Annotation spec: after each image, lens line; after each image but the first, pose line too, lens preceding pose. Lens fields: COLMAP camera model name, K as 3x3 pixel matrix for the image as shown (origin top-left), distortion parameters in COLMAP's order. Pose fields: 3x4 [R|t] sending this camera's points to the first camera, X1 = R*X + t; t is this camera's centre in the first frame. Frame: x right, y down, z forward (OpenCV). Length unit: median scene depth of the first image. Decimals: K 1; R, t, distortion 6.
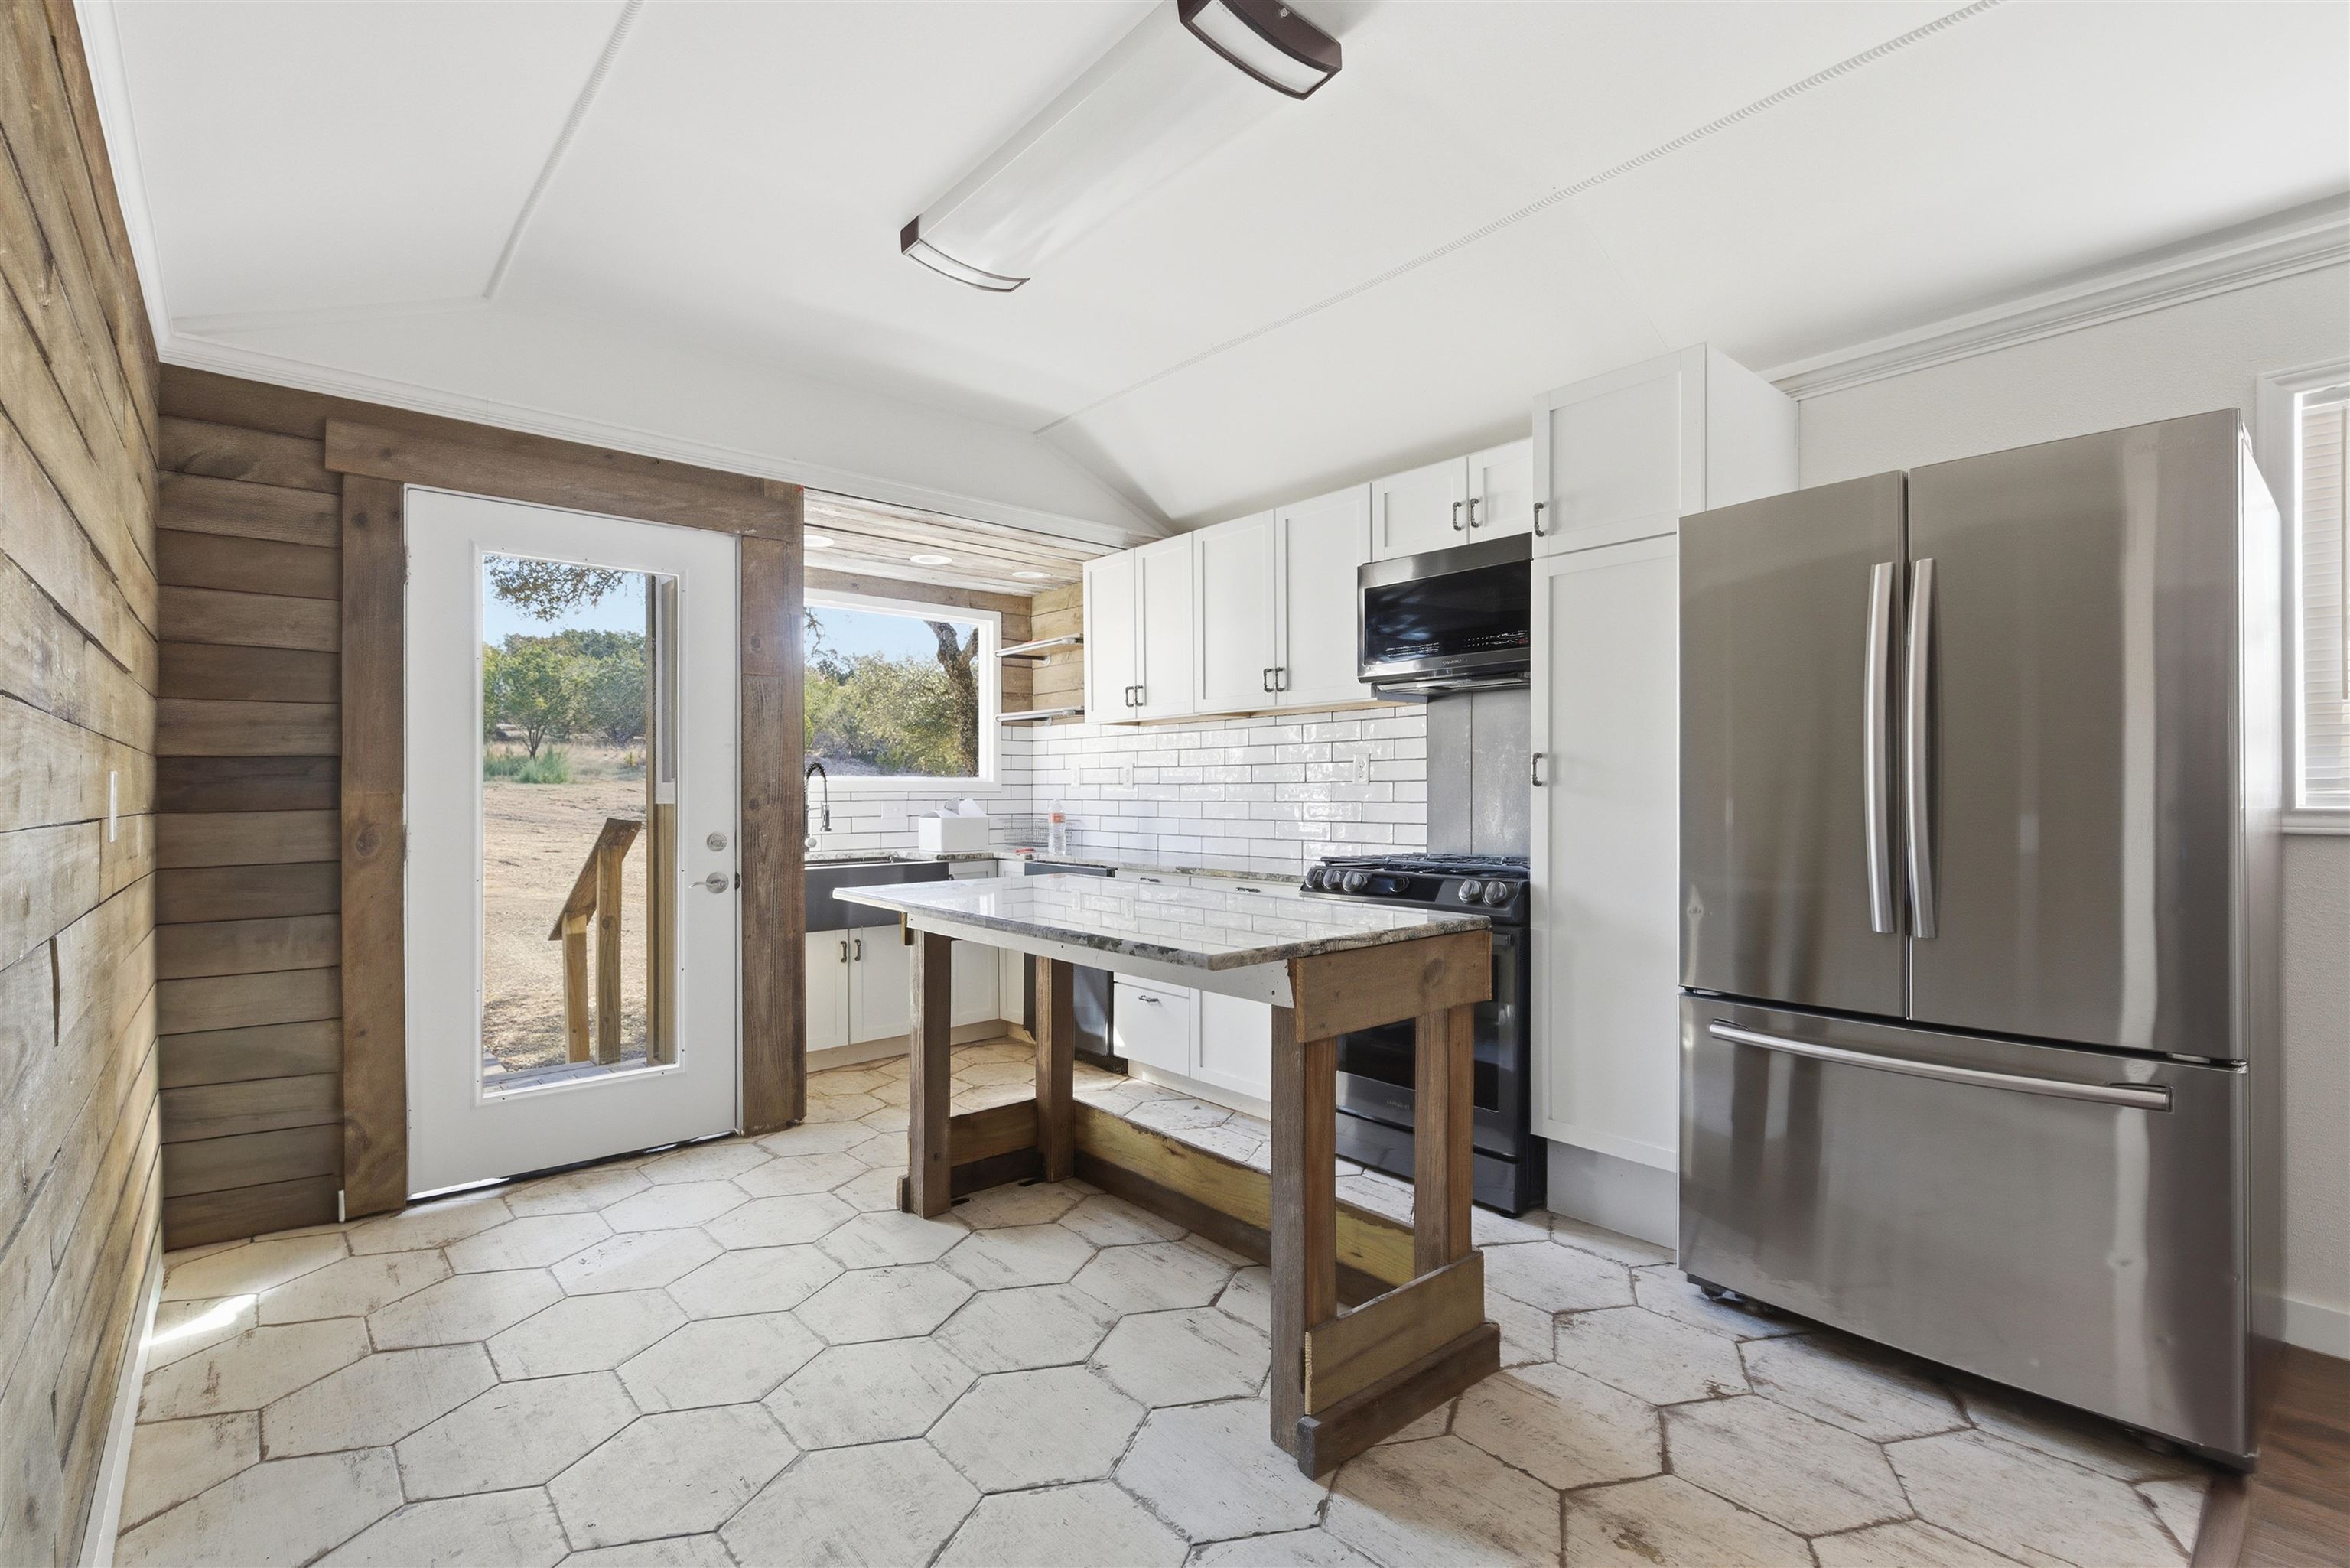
lens RADIAL K [[1063.1, 0, 1171.5], [0, 1063.1, 790.4], [0, 0, 1]] dist [0.002384, 0.000447]
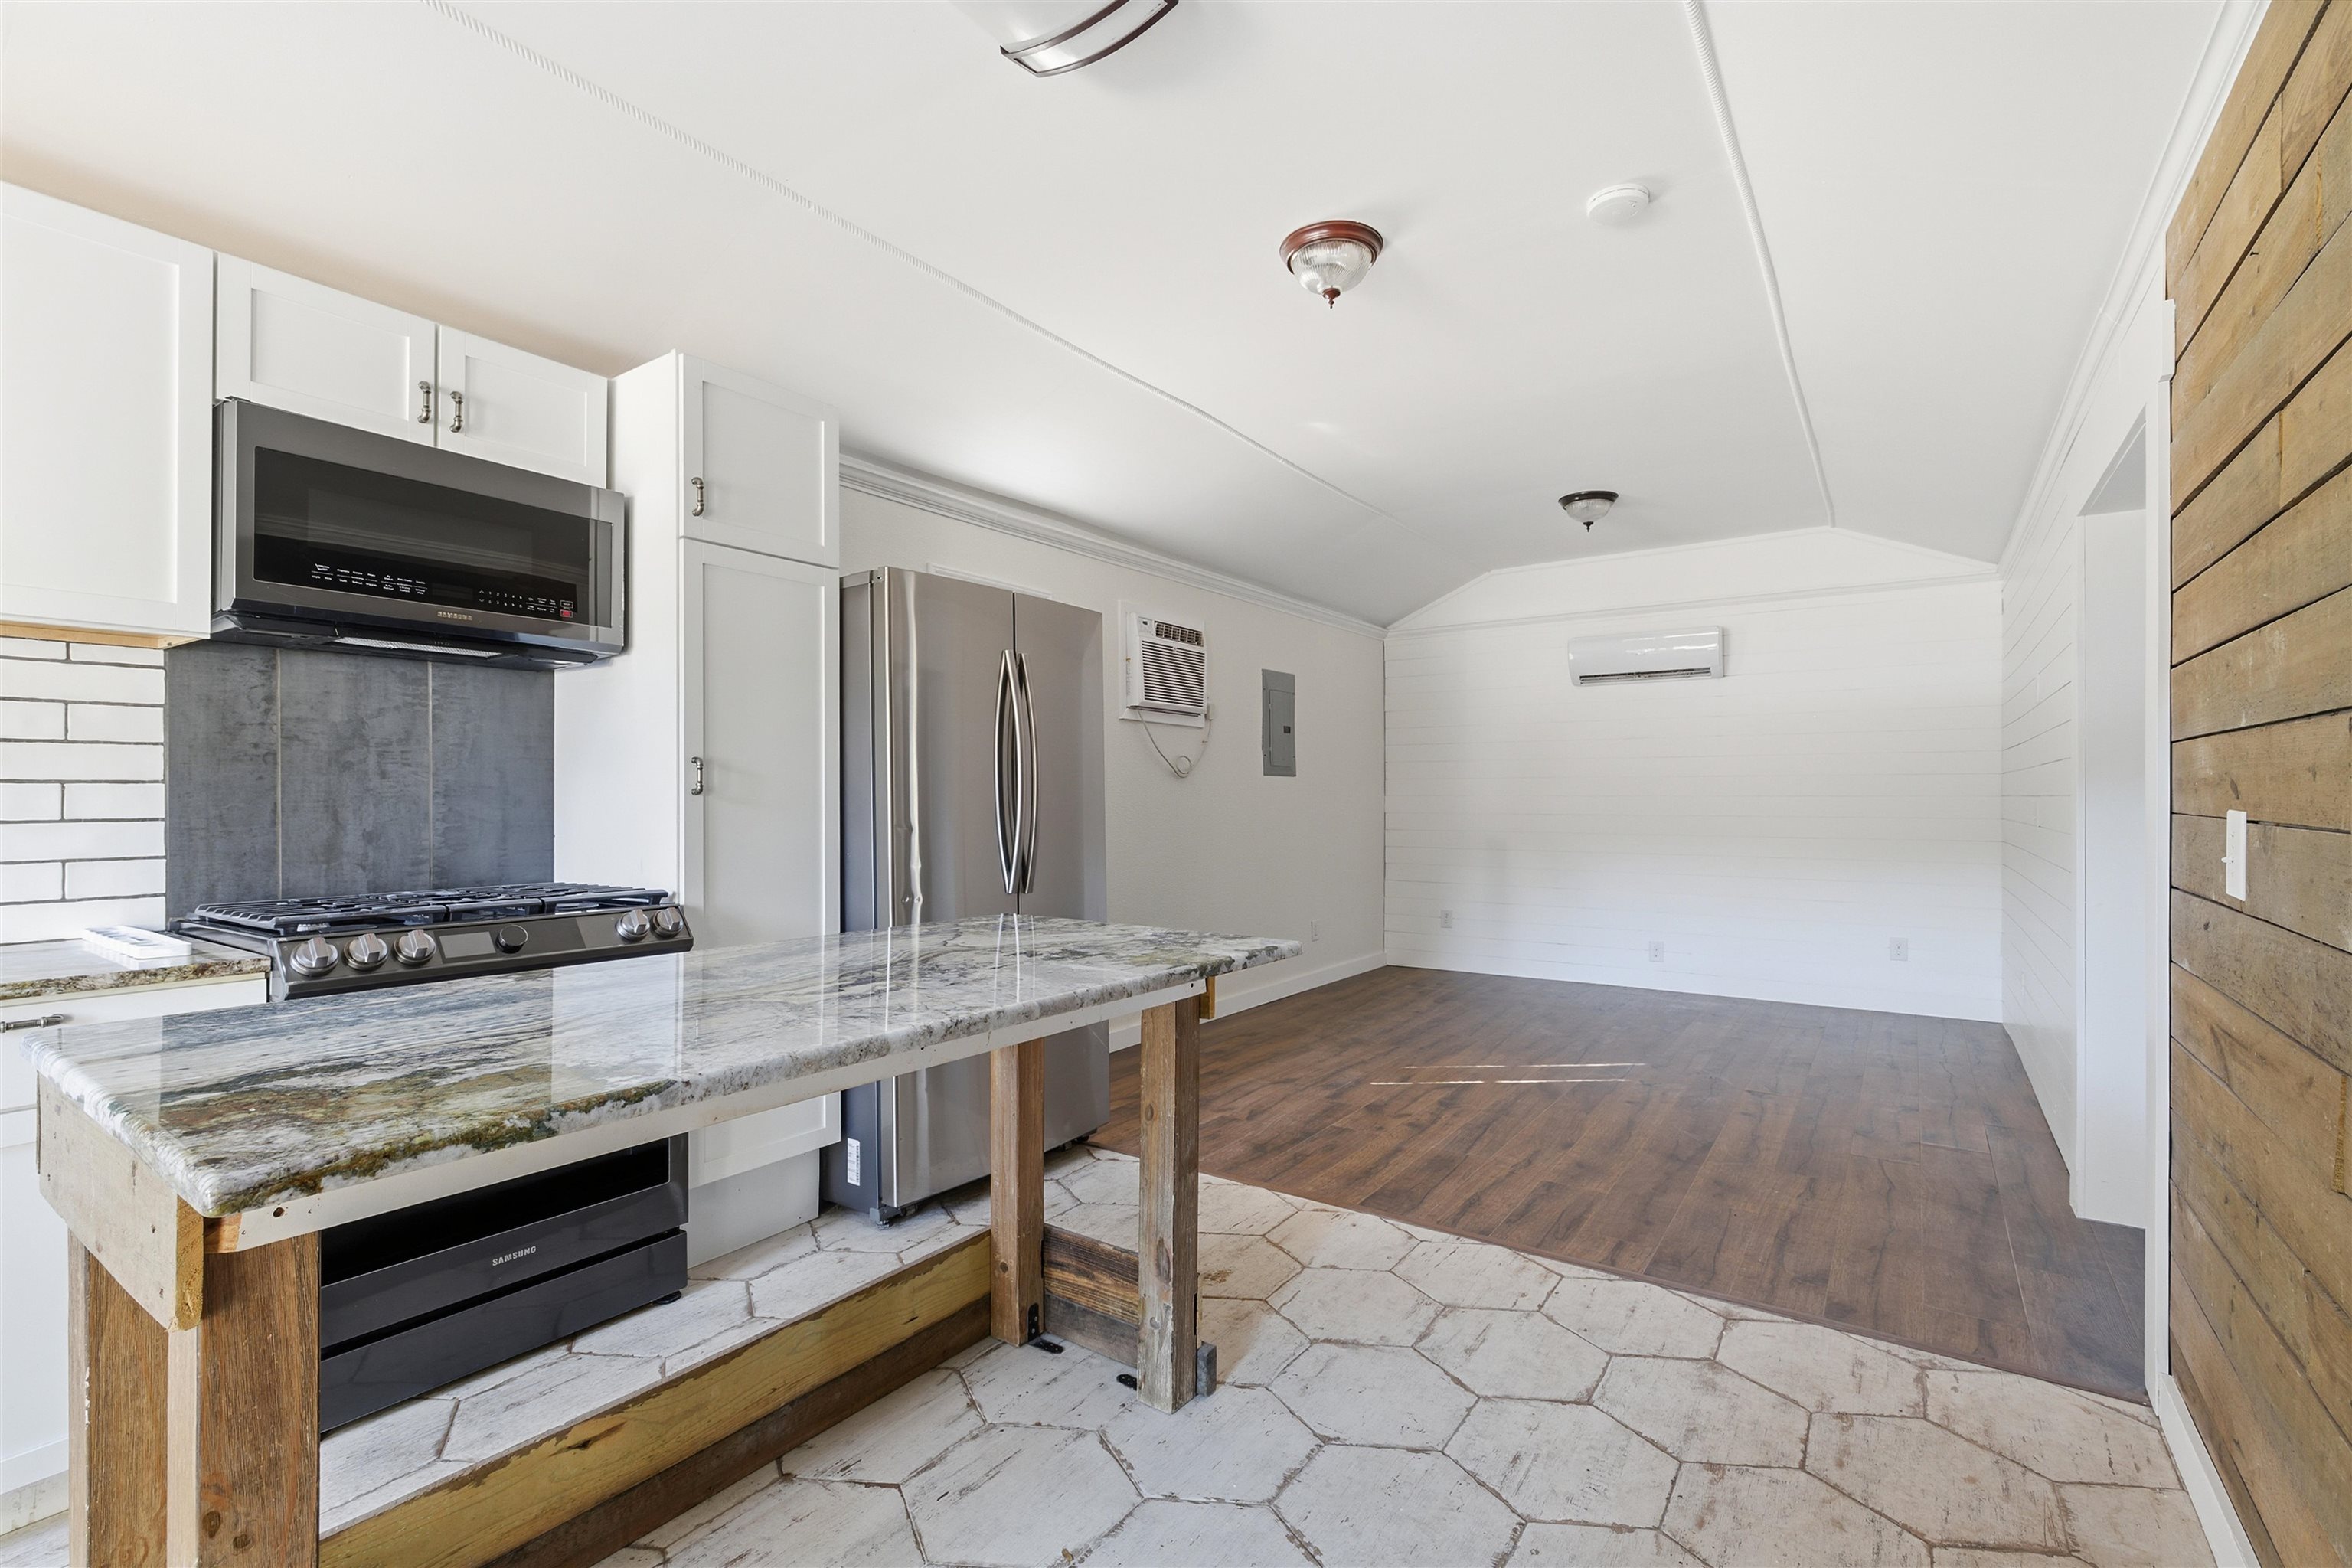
lens RADIAL K [[1064.1, 0, 1173.8], [0, 1064.1, 793.9], [0, 0, 1]] dist [0.002384, 0.000447]
pose [[-0.246805, 0.003819, 0.969058, -0.627437], [-0.001284, 0.999990, -0.004268, -0.001151], [-0.969064, -0.002298, -0.246797, 0.844572]]
